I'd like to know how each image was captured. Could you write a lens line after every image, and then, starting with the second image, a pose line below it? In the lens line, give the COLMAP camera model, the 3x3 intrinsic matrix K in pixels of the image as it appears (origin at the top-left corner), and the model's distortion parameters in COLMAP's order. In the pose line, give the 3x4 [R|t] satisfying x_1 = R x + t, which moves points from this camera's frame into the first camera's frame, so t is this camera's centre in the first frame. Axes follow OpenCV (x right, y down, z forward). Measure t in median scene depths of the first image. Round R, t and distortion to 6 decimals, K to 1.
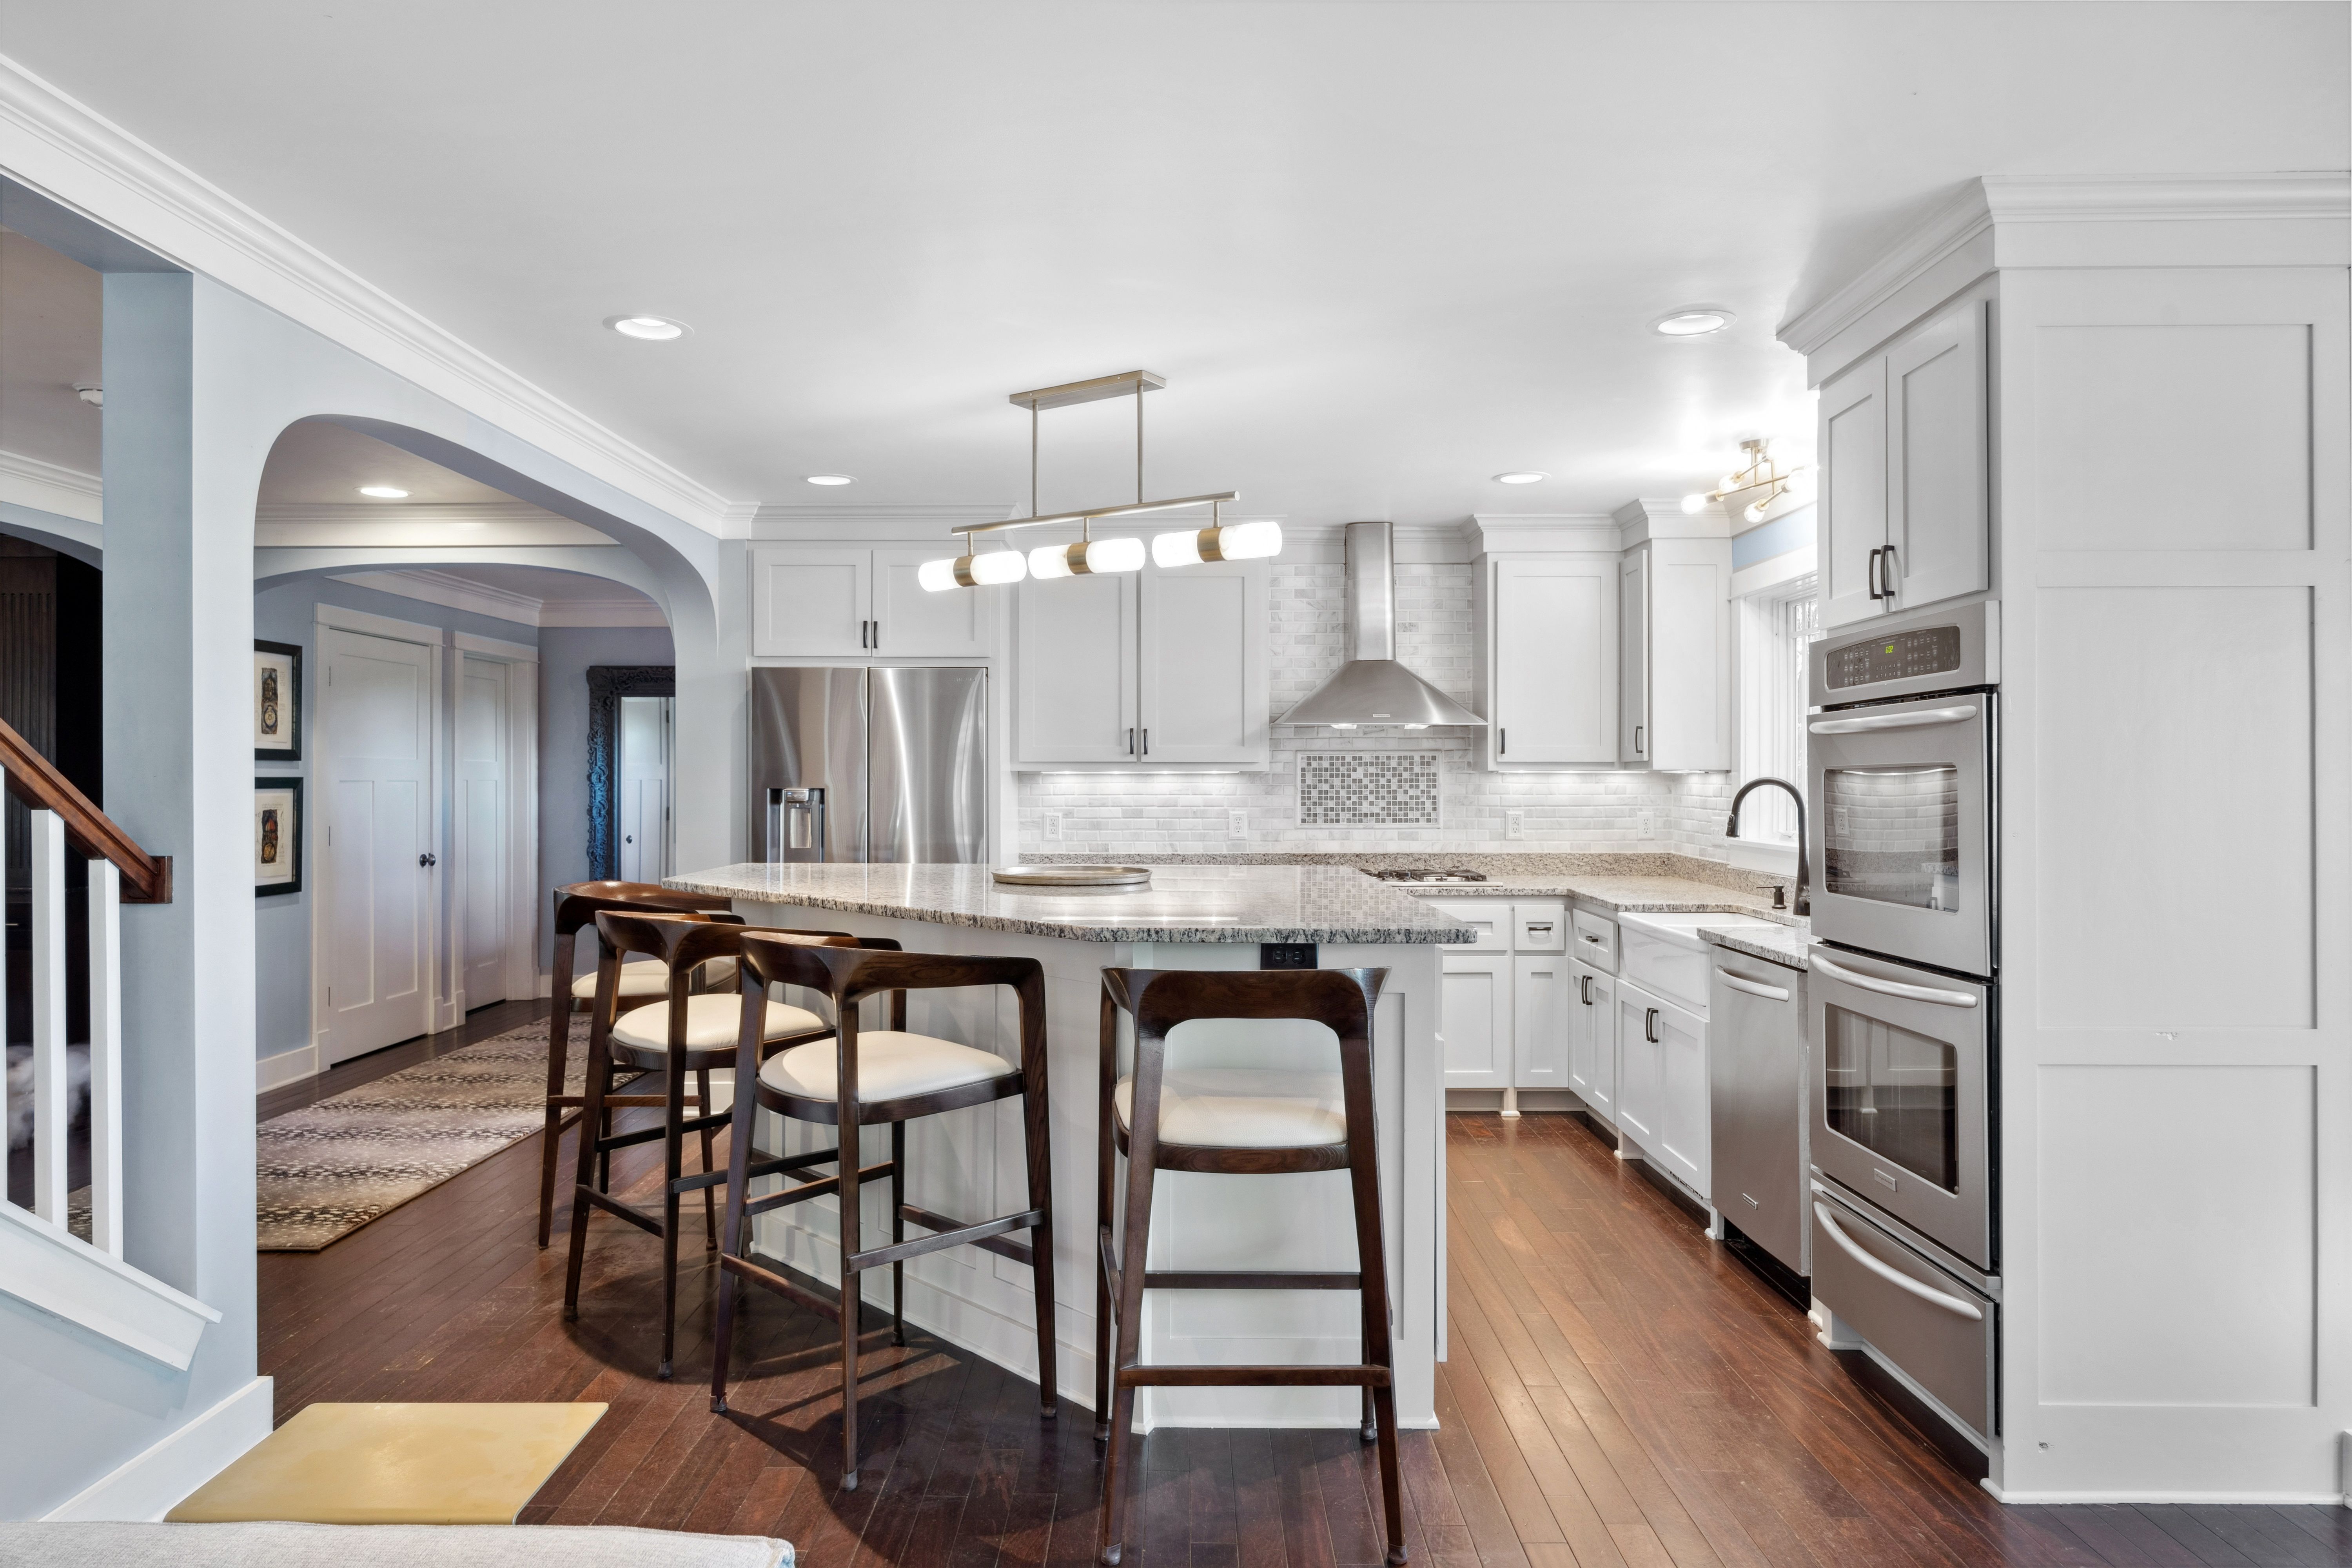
lens RADIAL K [[1441.2, 0, 1164.1], [0, 1441.2, 784.4], [0, 0, 1]] dist [-0.000796, -0.000297]
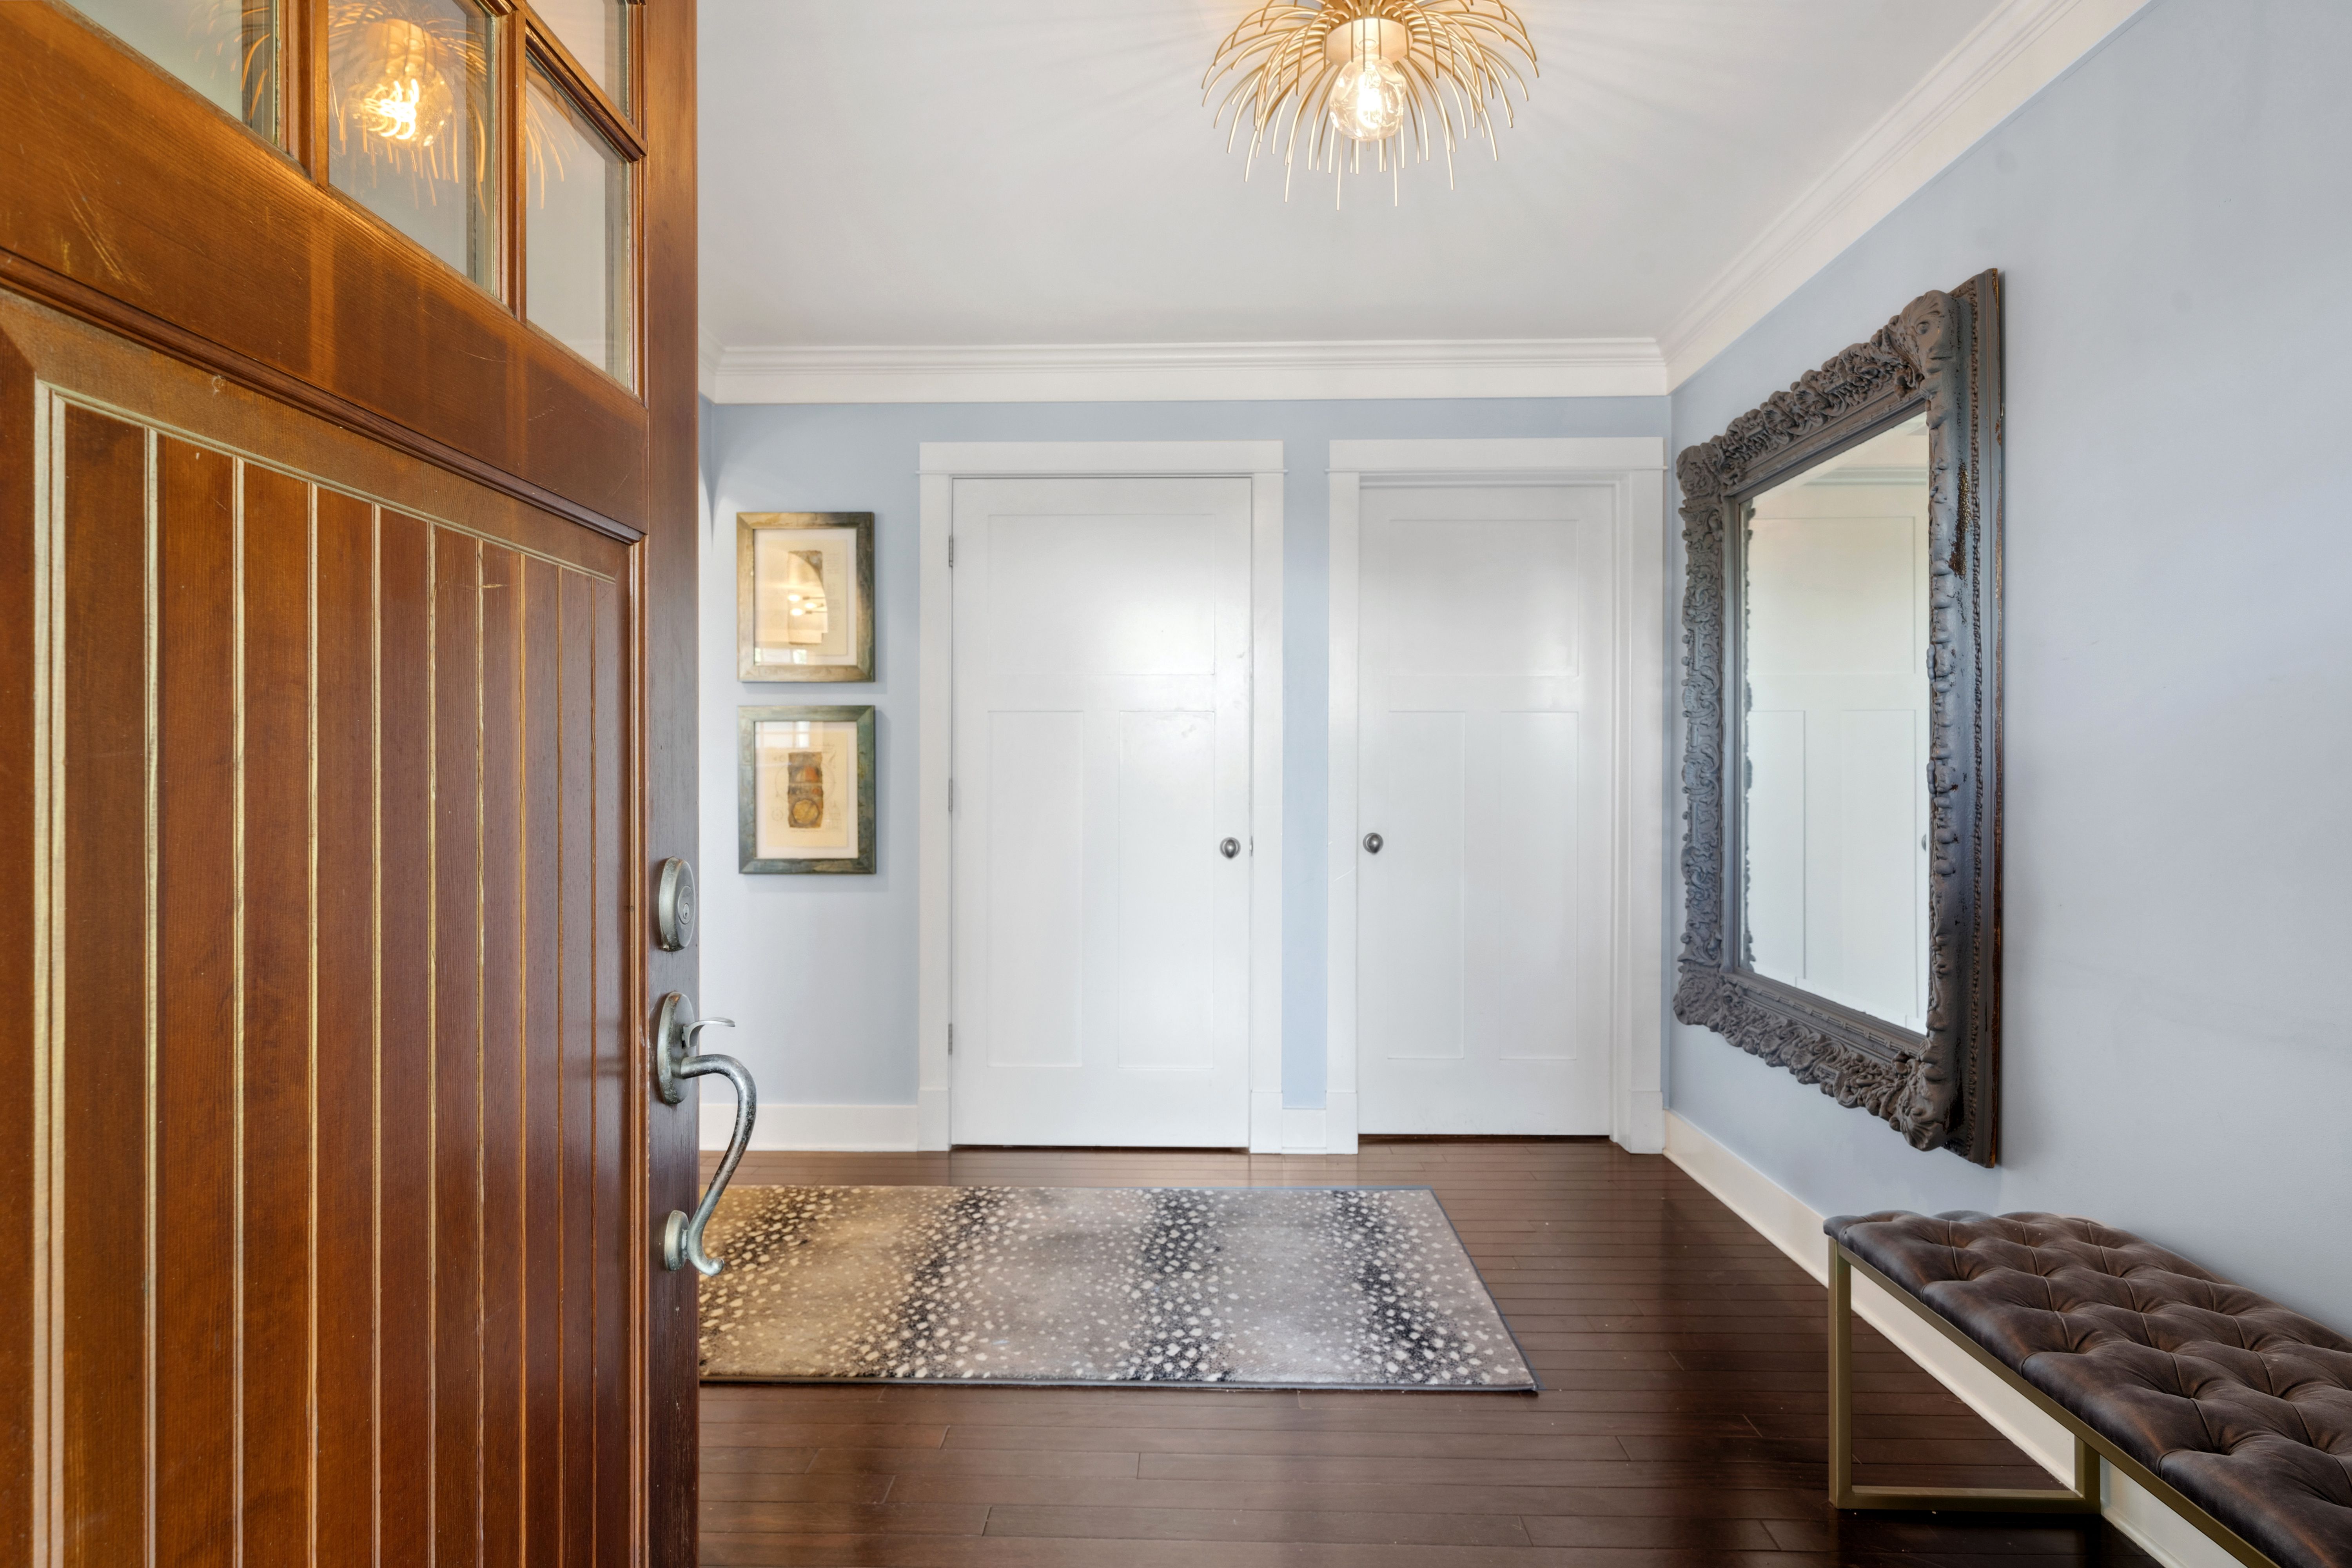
lens RADIAL K [[1297.3, 0, 1175.2], [0, 1297.3, 777.7], [0, 0, 1]] dist [-0.001190, 0.000056]
pose [[-0.005061, 0.003011, -0.999983, 0.011143], [-0.004722, 0.999984, 0.003035, 0.027086], [0.999976, 0.004738, -0.005047, 1.170264]]
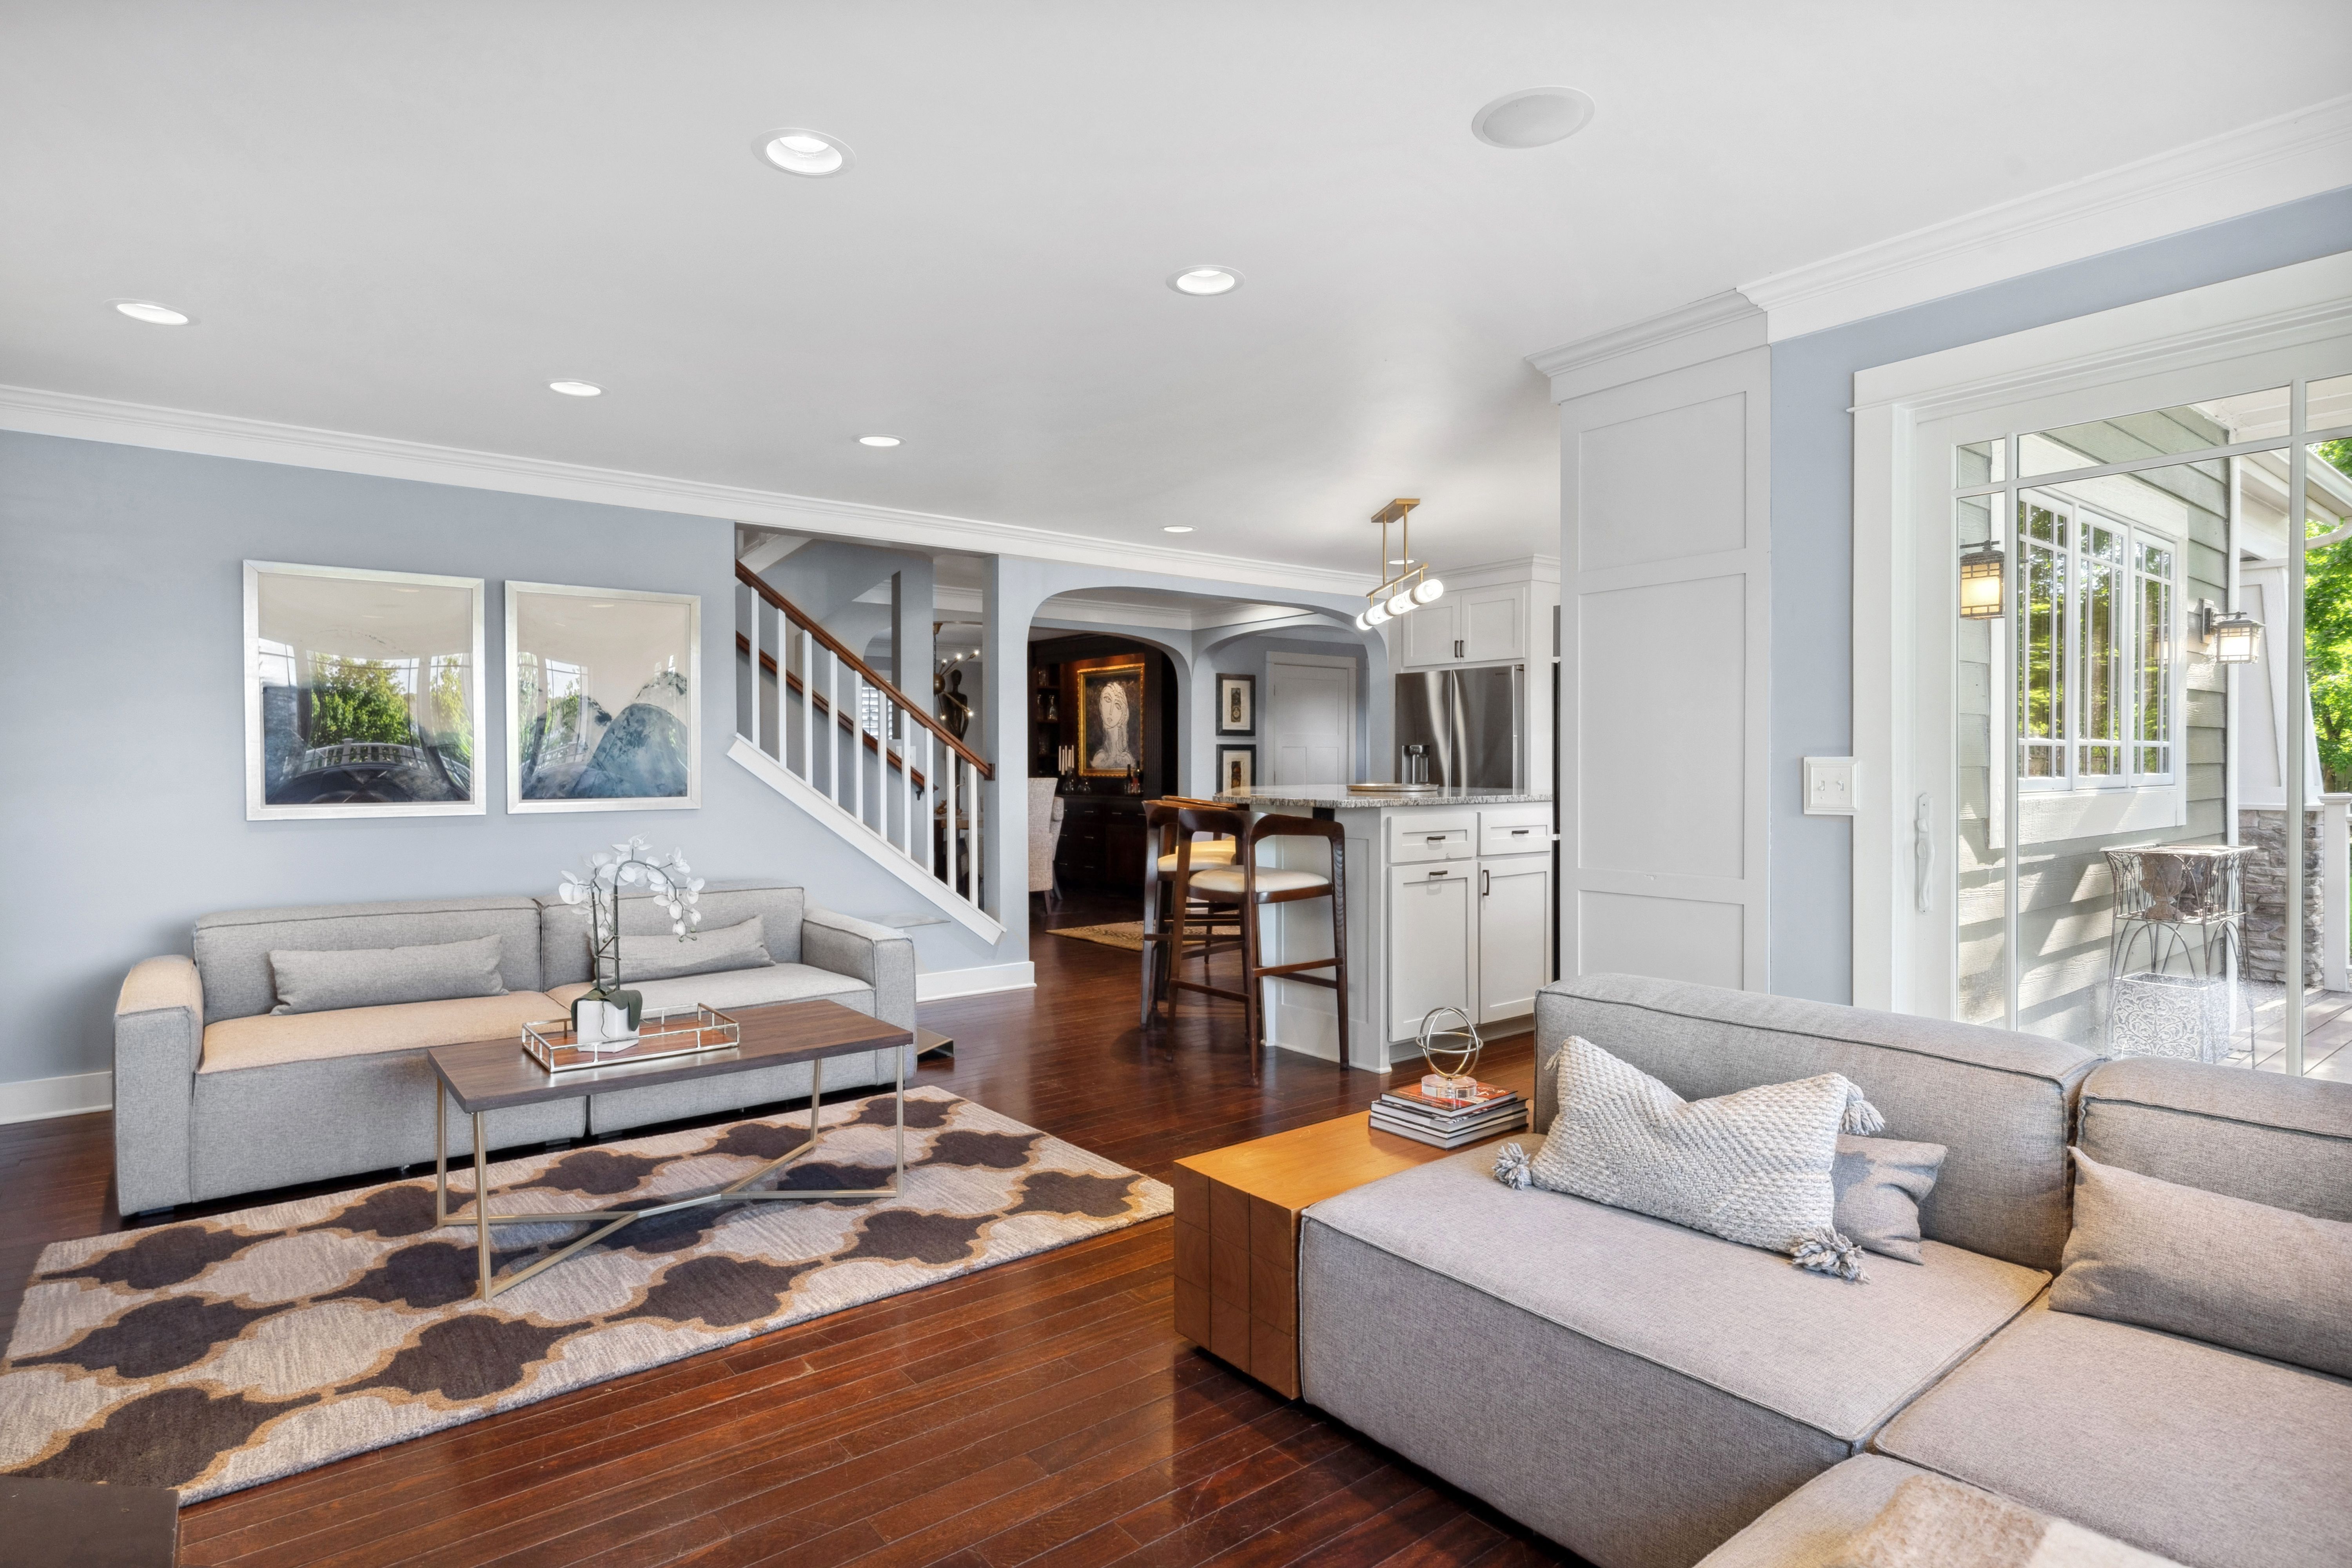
lens RADIAL K [[1206.4, 0, 1160.3], [0, 1206.4, 775.2], [0, 0, 1]] dist [0.000619, 0.000750]
pose [[0.625561, 0.004665, -0.780161, 0.569604], [0.001133, 0.999976, 0.006888, 0.024663], [0.780175, -0.005193, 0.625540, -0.088846]]
